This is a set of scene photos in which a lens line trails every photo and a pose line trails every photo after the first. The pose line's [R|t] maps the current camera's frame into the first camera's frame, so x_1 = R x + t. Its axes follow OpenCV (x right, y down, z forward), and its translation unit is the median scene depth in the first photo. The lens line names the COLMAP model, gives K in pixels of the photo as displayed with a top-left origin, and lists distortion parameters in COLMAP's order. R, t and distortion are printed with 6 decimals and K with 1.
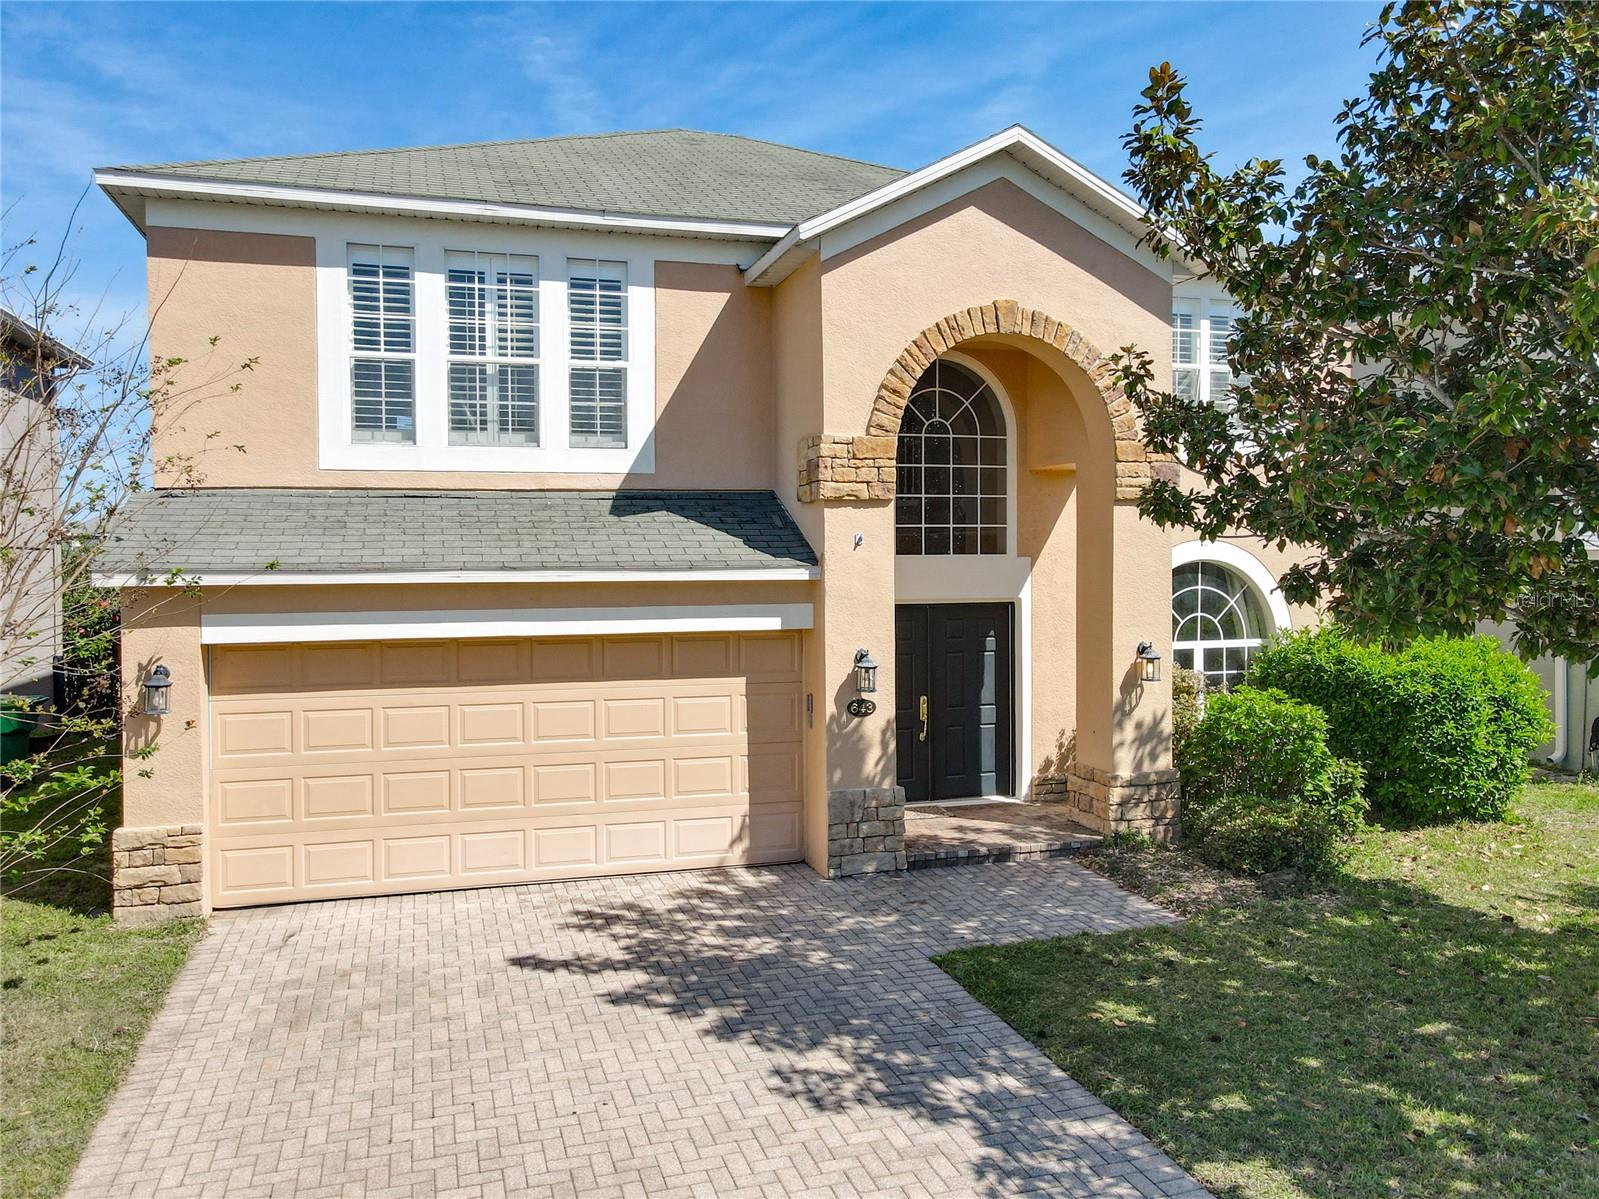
lens RADIAL K [[1129.5, 0, 797.6], [0, 1129.5, 579.0], [0, 0, 1]] dist [0.011840, 0.006328]
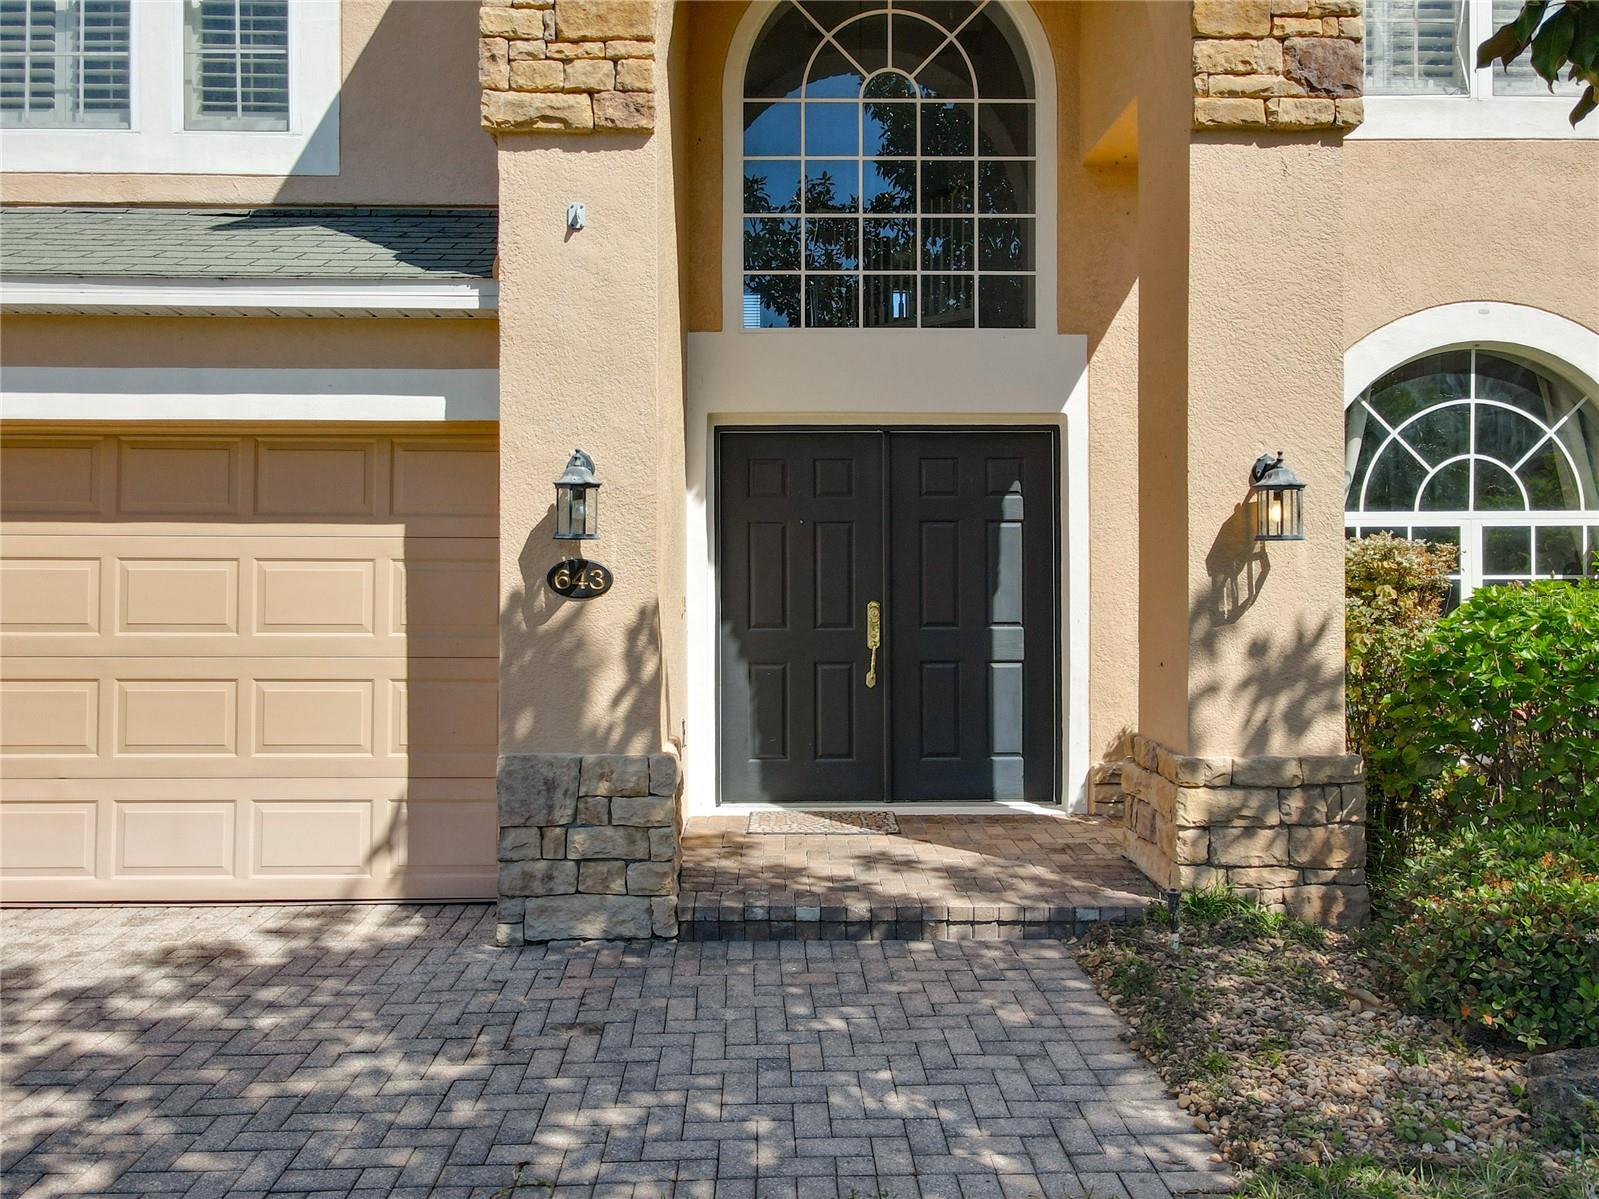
lens RADIAL K [[1134.5, 0, 841.6], [0, 1134.5, 569.2], [0, 0, 1]] dist [0.004217, 0.010314]
pose [[0.964759, 0.005408, -0.263080, 0.270324], [-0.010859, 0.999755, -0.019272, 0.112790], [0.262912, 0.021449, 0.964581, 0.555715]]
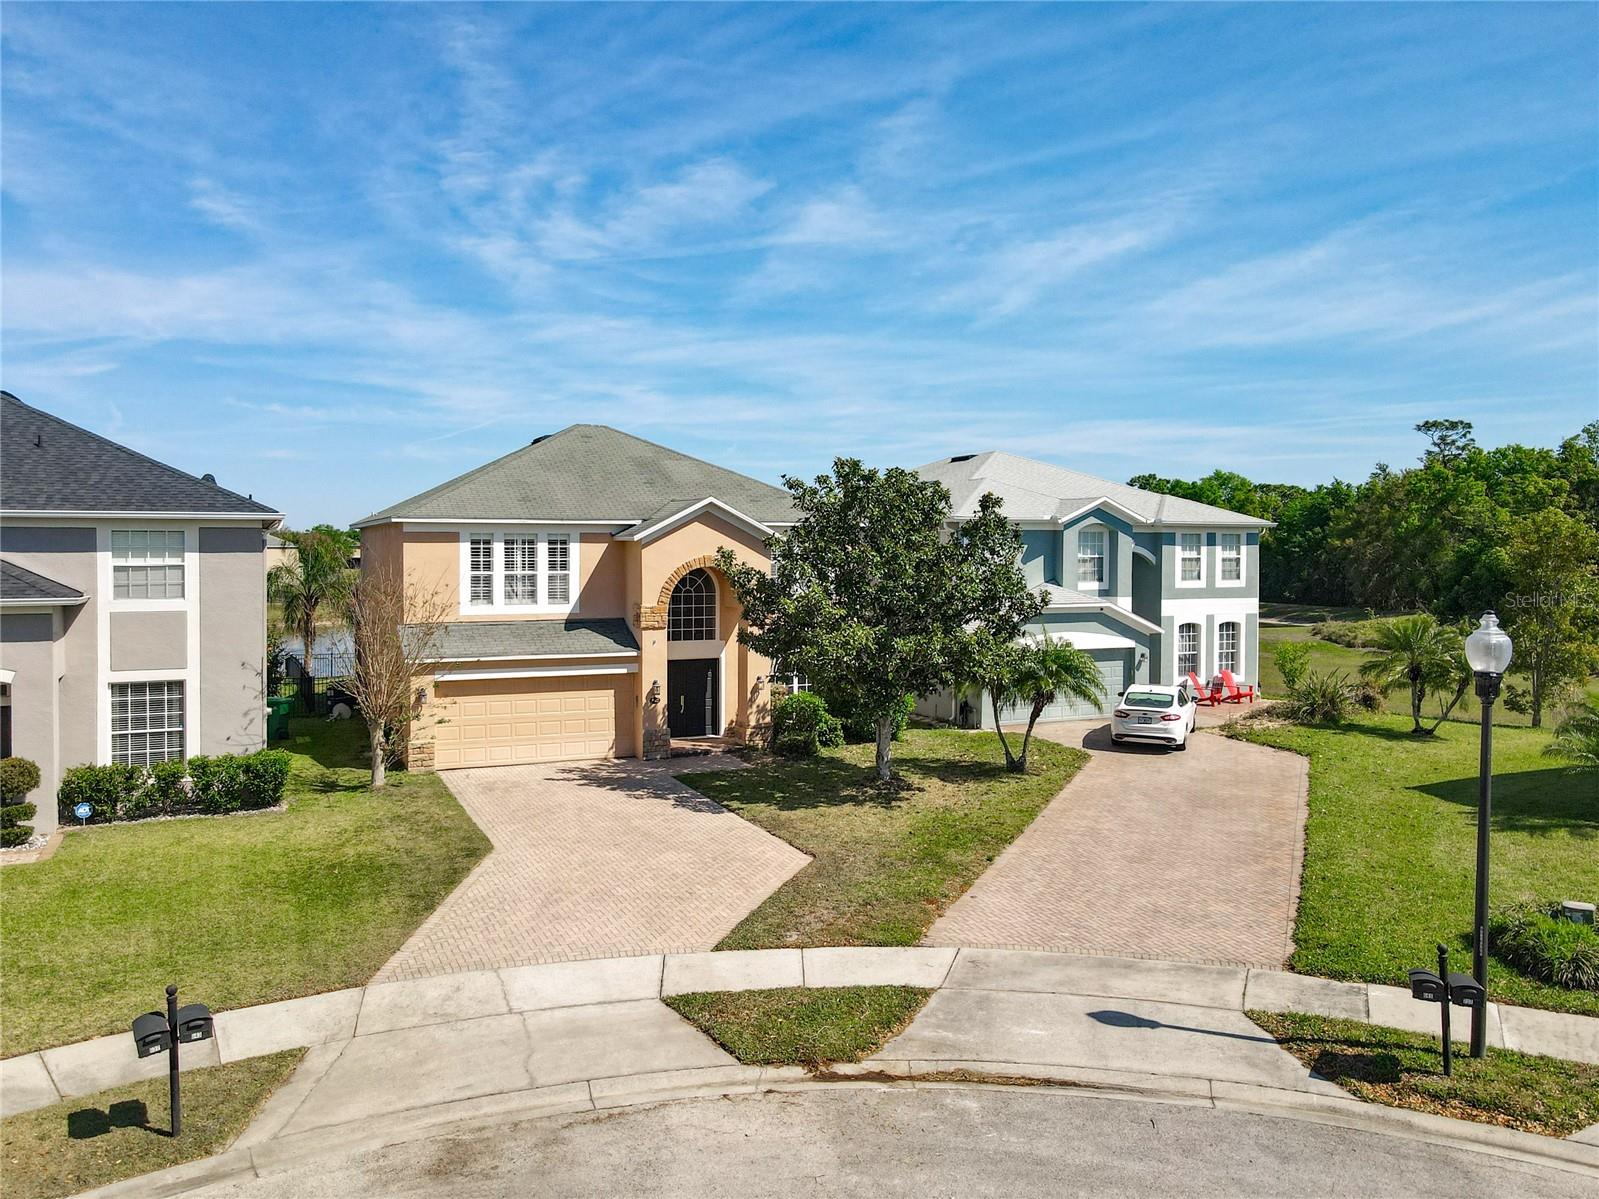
lens RADIAL K [[1175.4, 0, 771.7], [0, 1175.4, 571.4], [0, 0, 1]] dist [0.004848, 0.004439]
pose [[0.993164, 0.008308, 0.116428, 0.000816], [-0.009294, 0.999925, 0.007930, -0.226864], [-0.116353, -0.008958, 0.993167, -1.885067]]
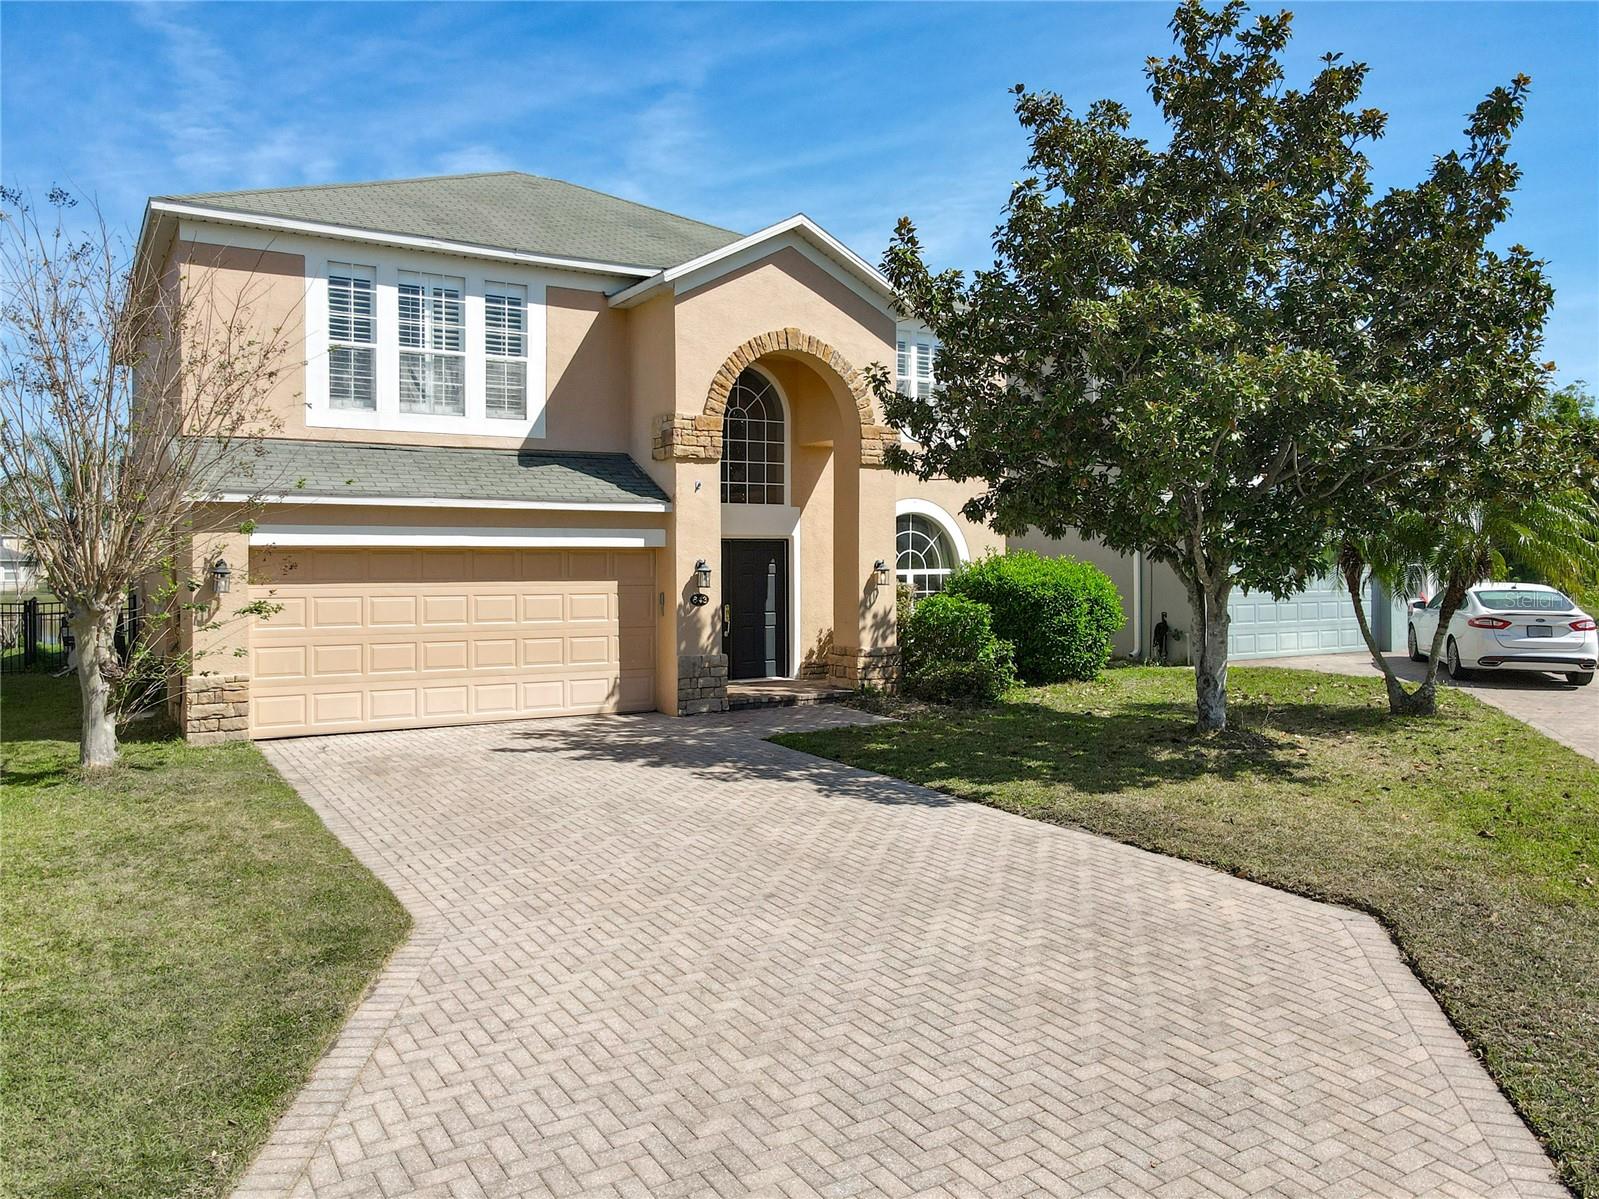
lens RADIAL K [[1150.1, 0, 775.1], [0, 1150.1, 559.0], [0, 0, 1]] dist [0.009836, 0.005760]
pose [[0.970563, 0.006711, 0.240752, -0.200209], [-0.001918, 0.999795, -0.020139, 0.087279], [-0.240838, 0.019085, 0.970378, -0.460468]]
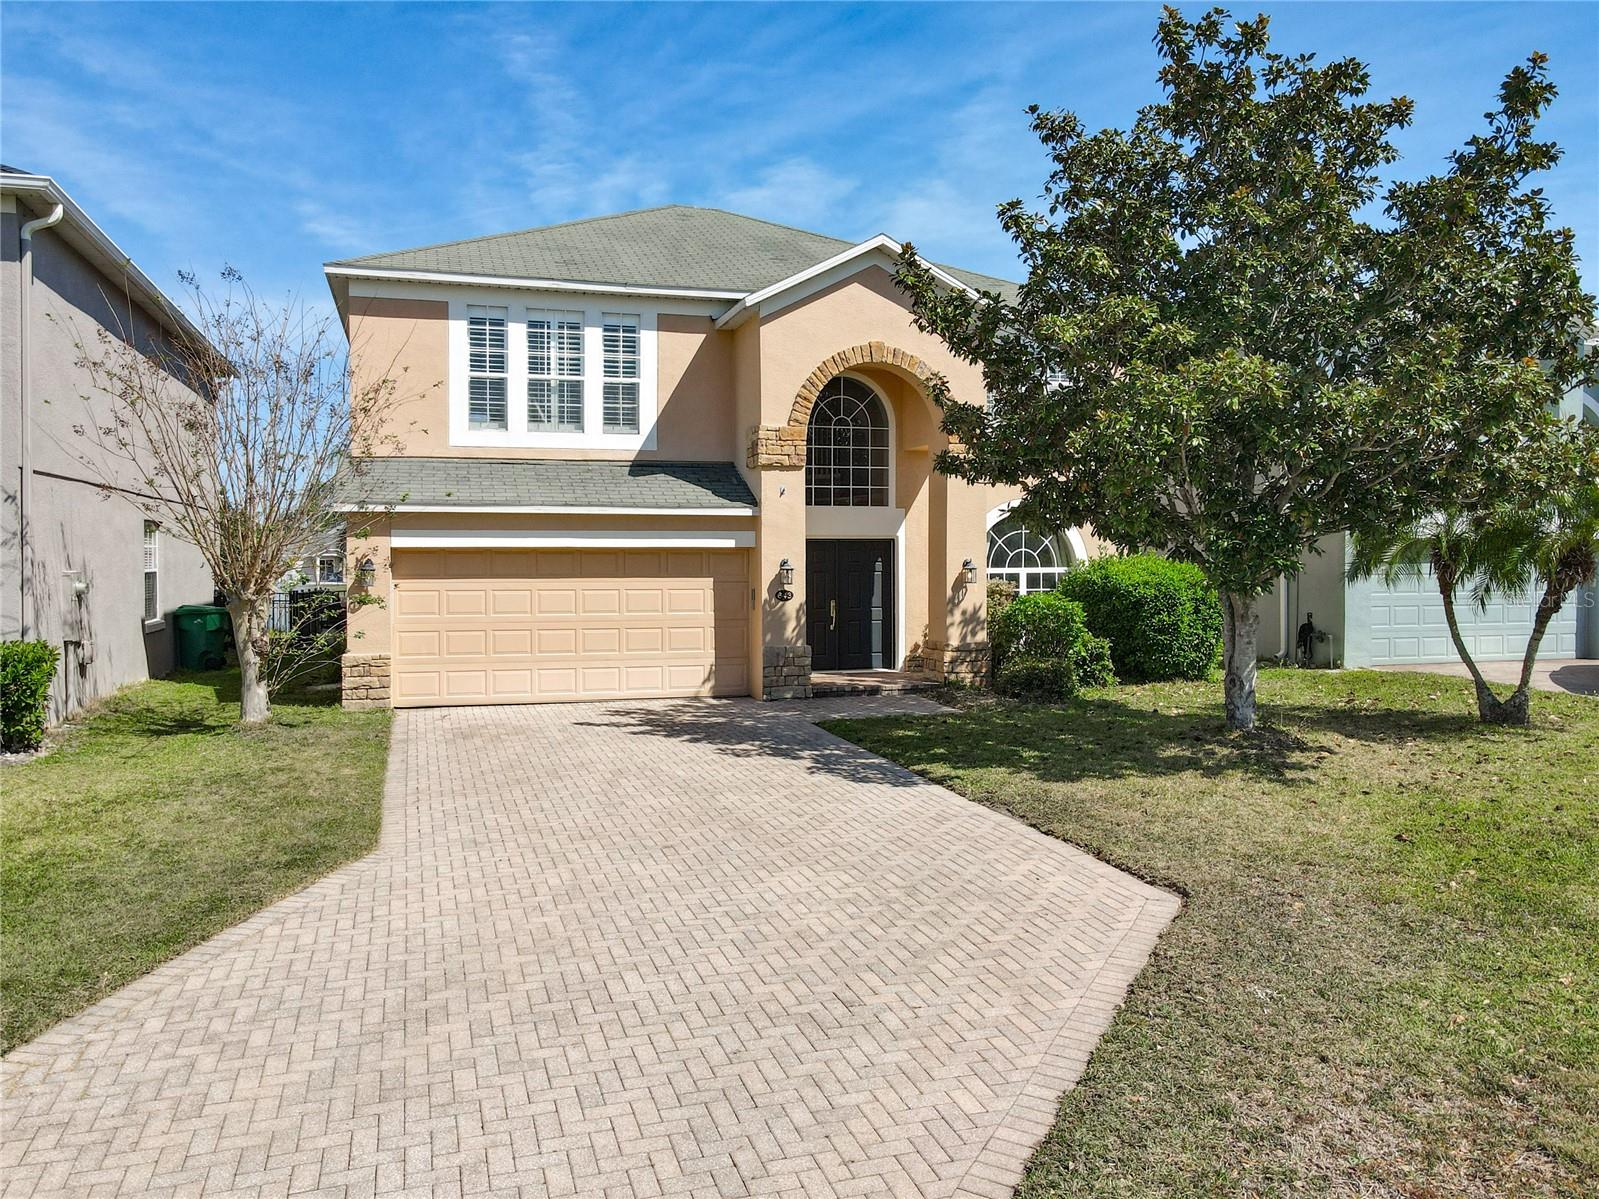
lens RADIAL K [[1145.4, 0, 785.5], [0, 1145.4, 569.0], [0, 0, 1]] dist [0.006910, 0.006832]
pose [[0.999959, 0.007121, -0.005562, 0.064632], [-0.007153, 0.999958, -0.005723, 0.082043], [0.005521, 0.005762, 0.999968, -0.607062]]
